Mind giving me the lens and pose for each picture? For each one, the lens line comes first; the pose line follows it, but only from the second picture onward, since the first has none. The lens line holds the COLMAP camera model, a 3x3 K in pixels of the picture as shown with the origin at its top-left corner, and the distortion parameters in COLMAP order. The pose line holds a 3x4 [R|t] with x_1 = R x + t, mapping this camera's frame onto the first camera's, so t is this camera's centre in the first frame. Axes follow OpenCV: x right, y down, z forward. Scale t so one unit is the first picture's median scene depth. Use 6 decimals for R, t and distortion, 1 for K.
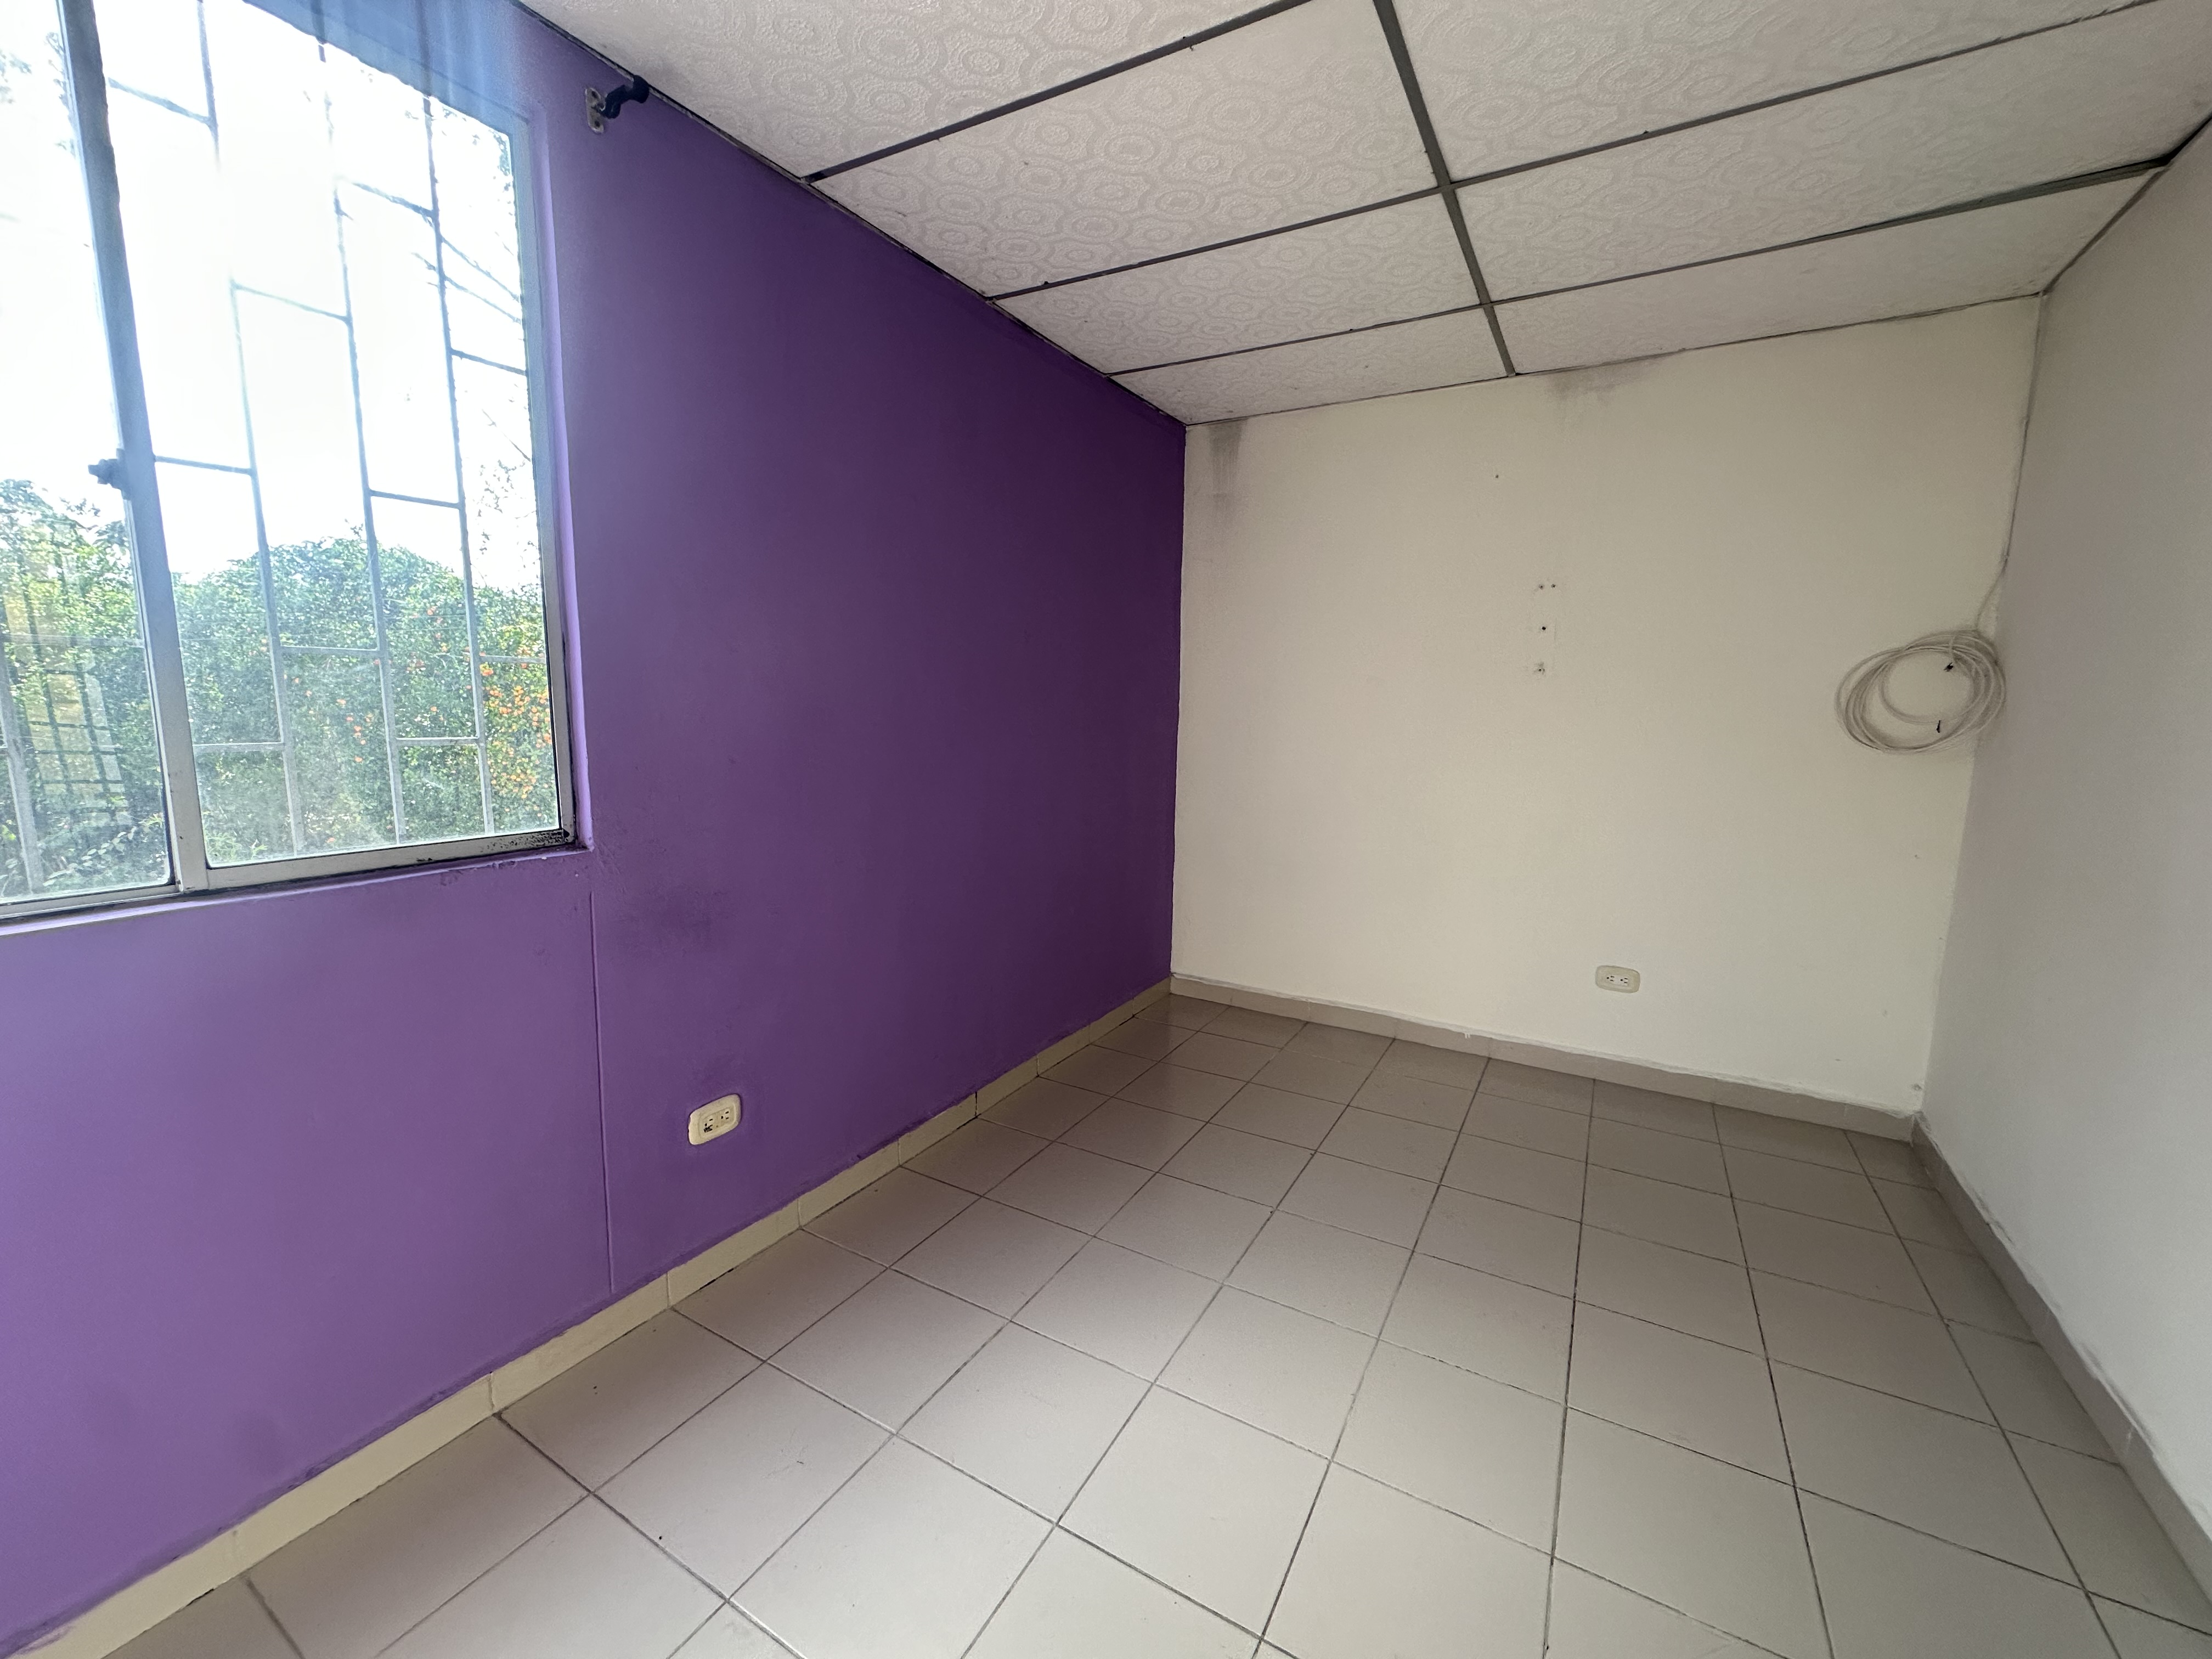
lens RADIAL K [[888.6, 0, 1112.4], [0, 888.6, 824.9], [0, 0, 1]] dist [0.002878, 0.000101]
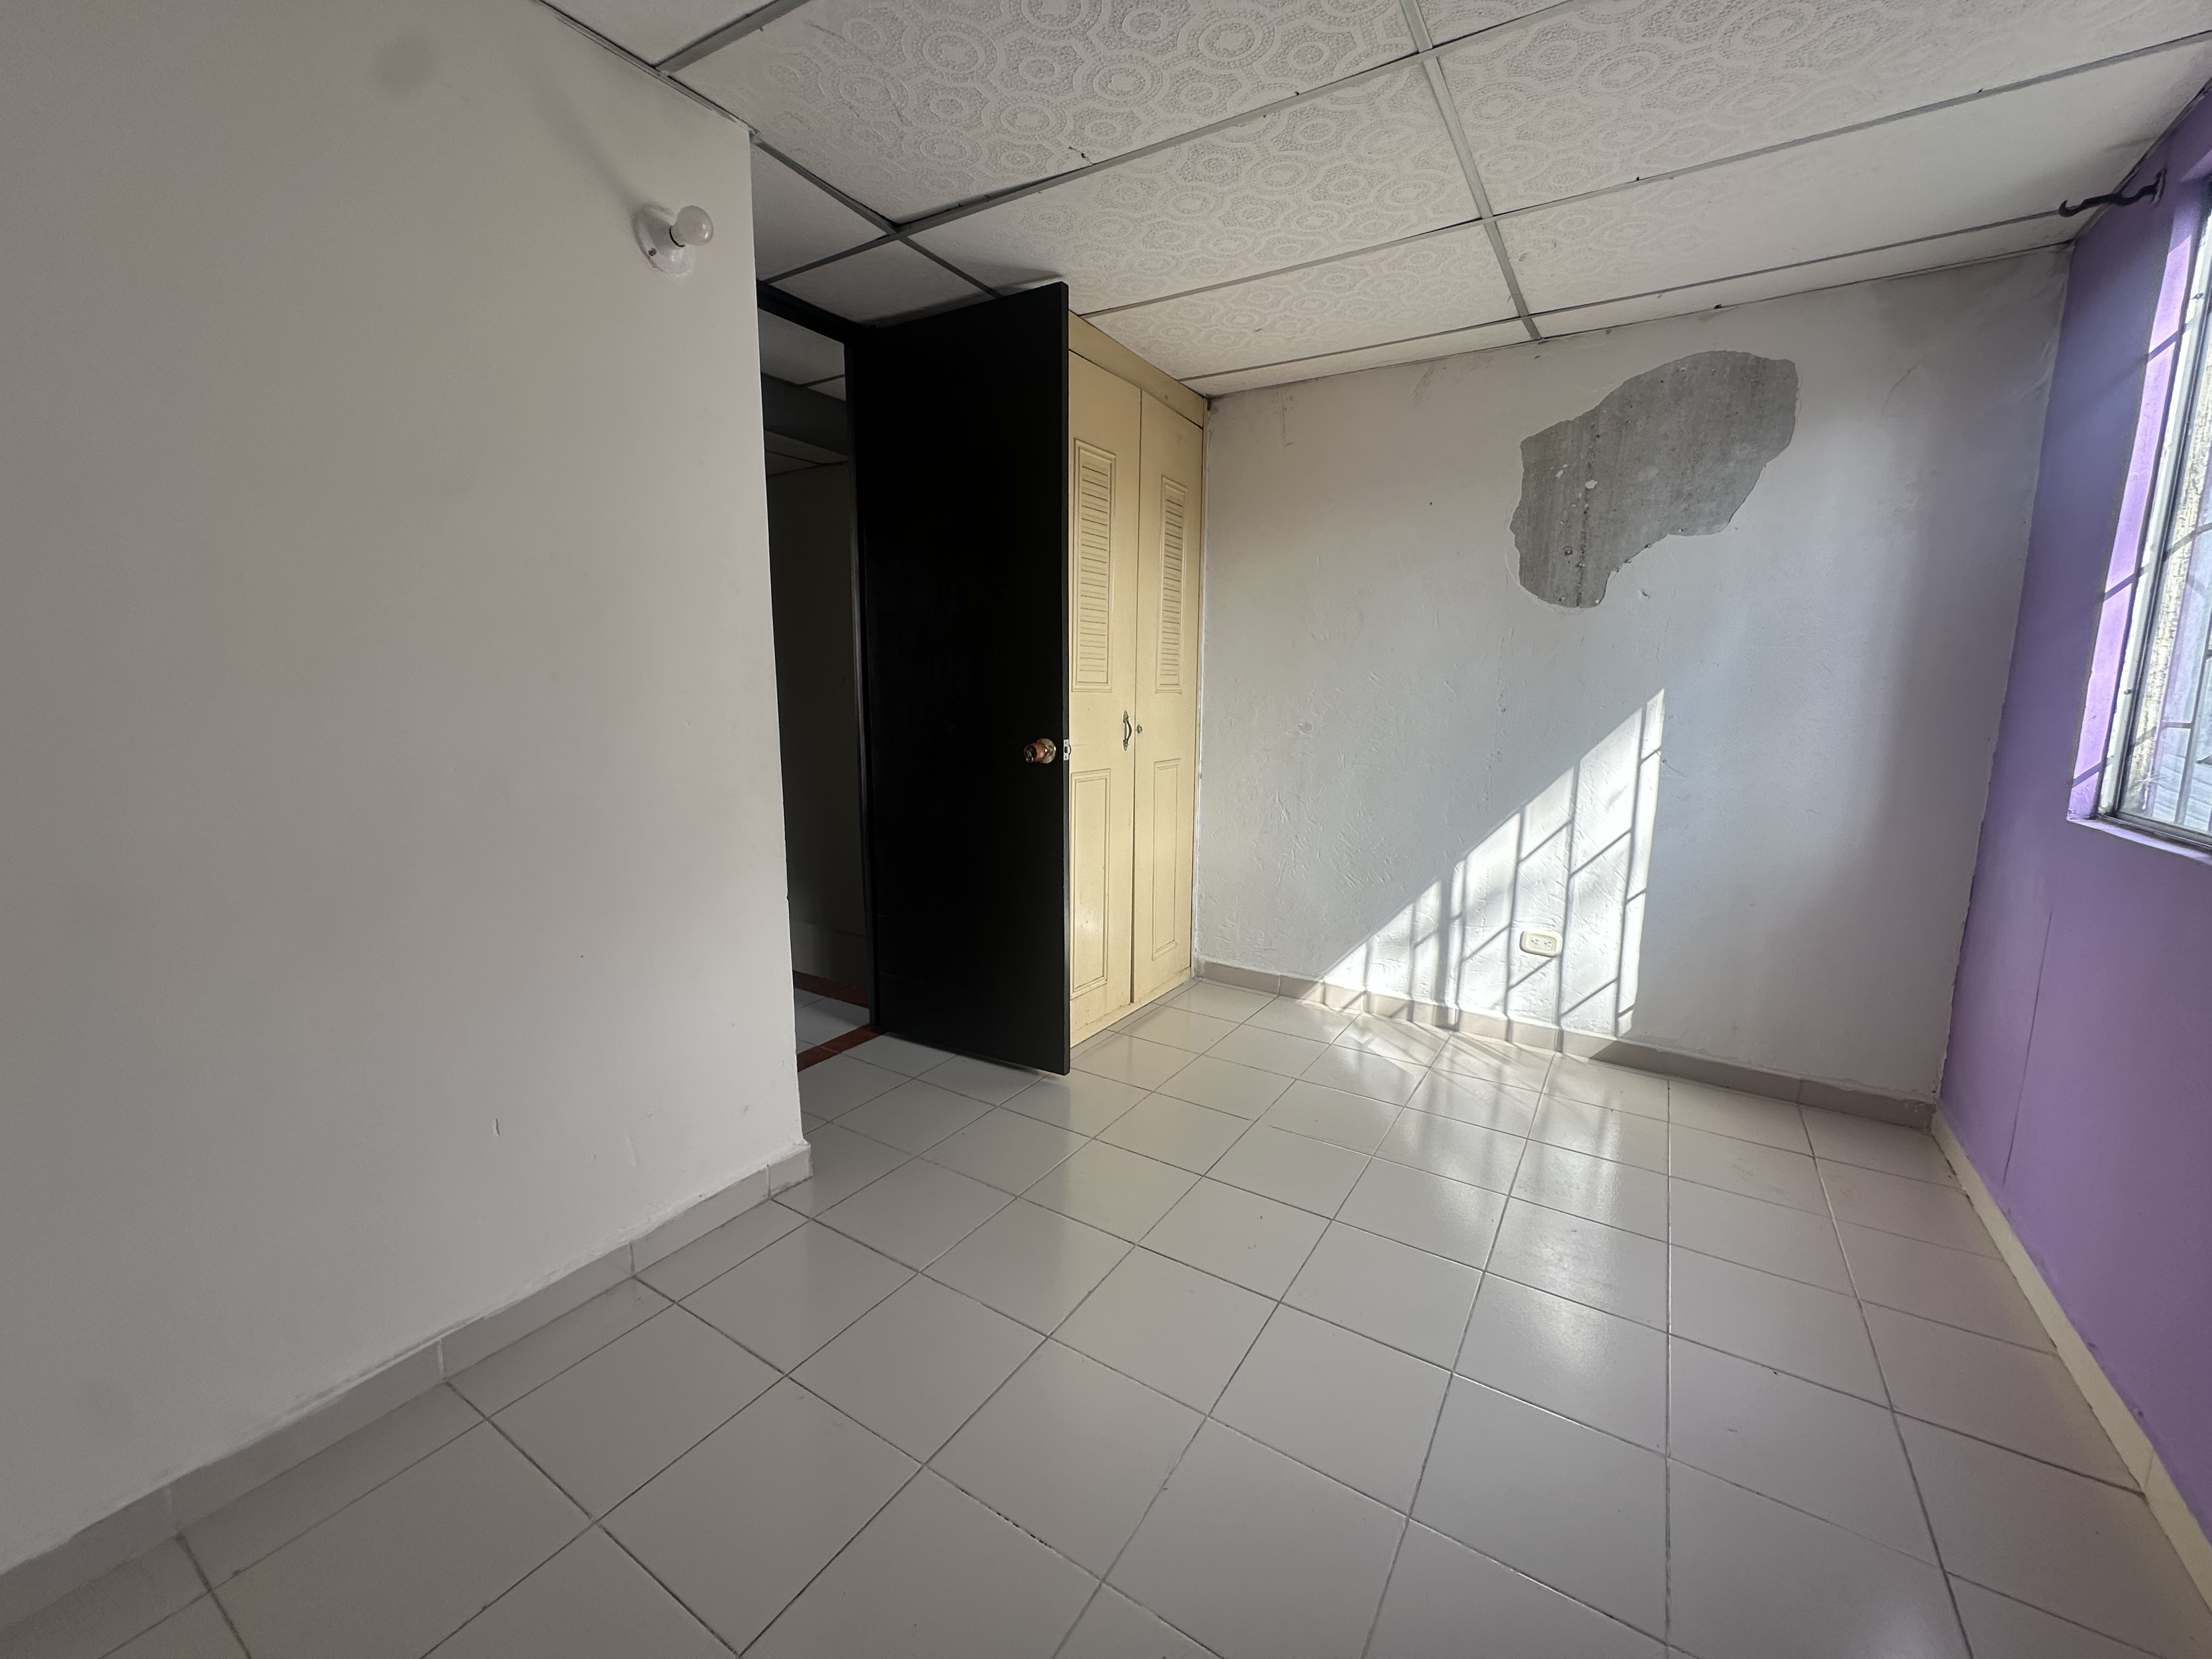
lens RADIAL K [[888.6, 0, 1107.7], [0, 888.6, 824.7], [0, 0, 1]] dist [0.002878, 0.000101]
pose [[-0.998976, -0.036915, 0.026167, 0.196294], [-0.027584, 0.955243, 0.294532, -0.126474], [-0.035868, 0.293509, -0.955283, 0.985862]]
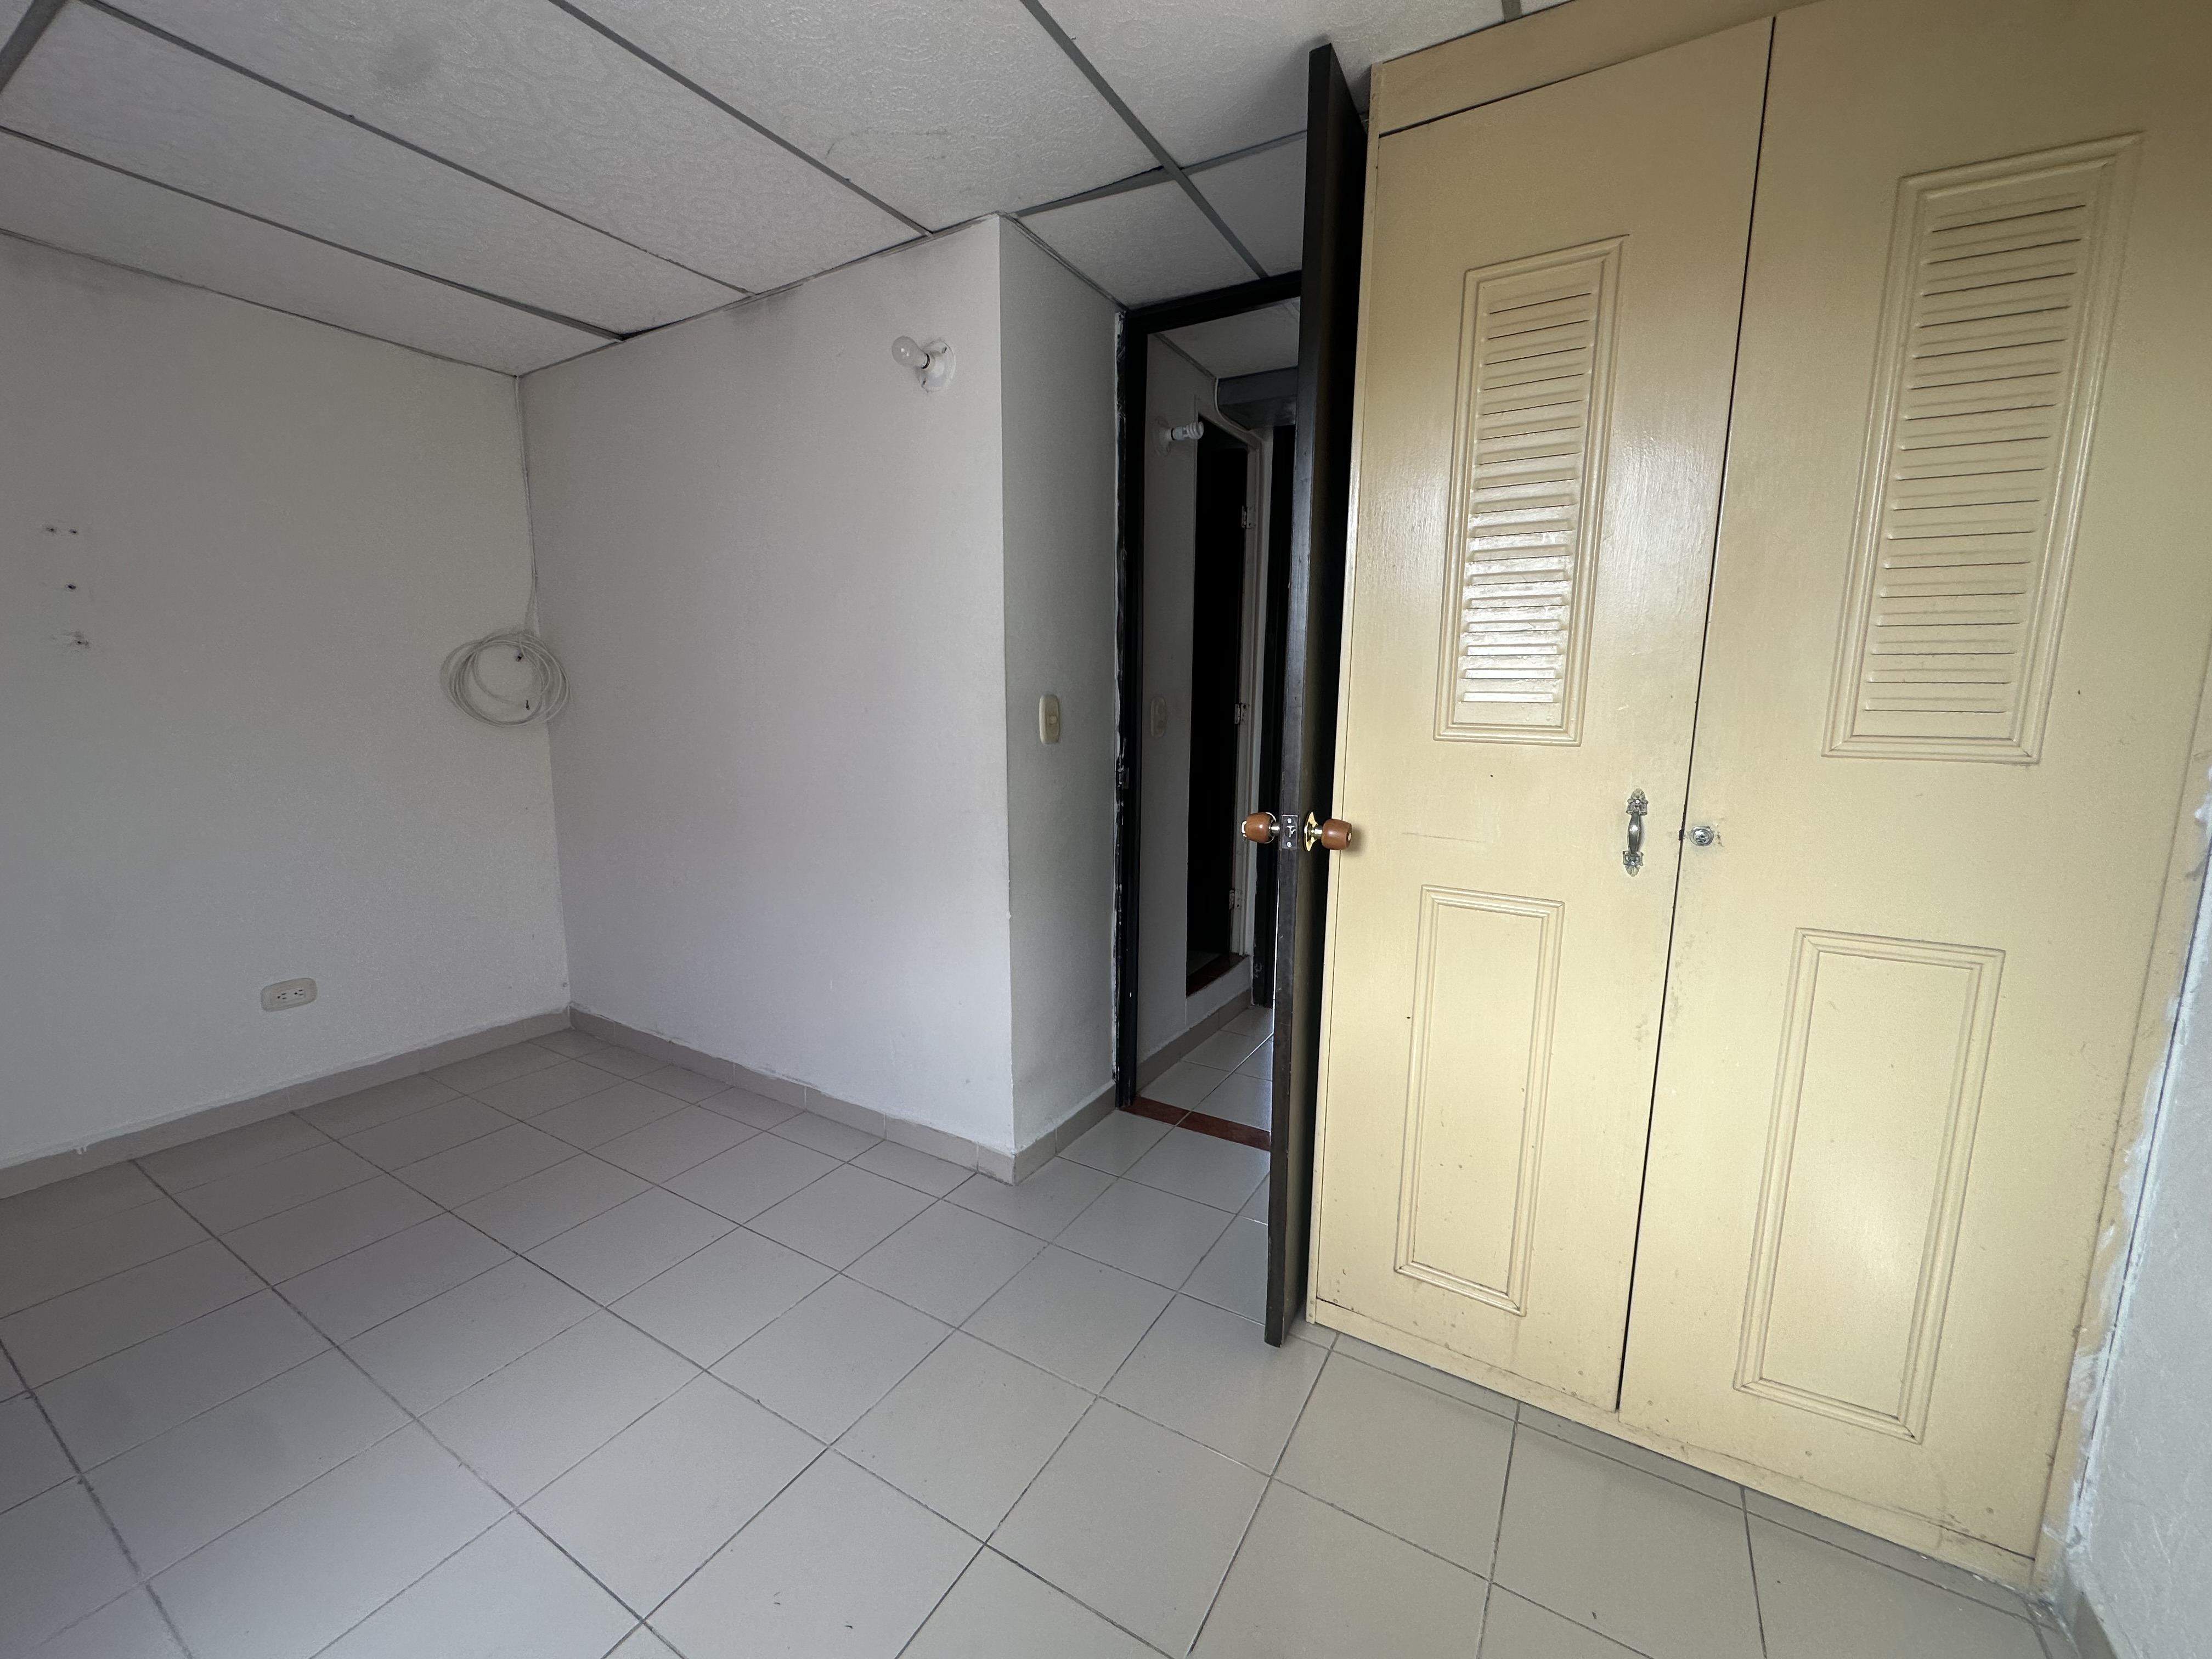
lens RADIAL K [[888.6, 0, 1111.3], [0, 888.6, 831.6], [0, 0, 1]] dist [0.002878, 0.000101]
pose [[0.007130, -0.168484, 0.985679, -0.312283], [0.129377, 0.977574, 0.166163, -0.032653], [-0.991570, 0.126340, 0.028768, 0.142105]]
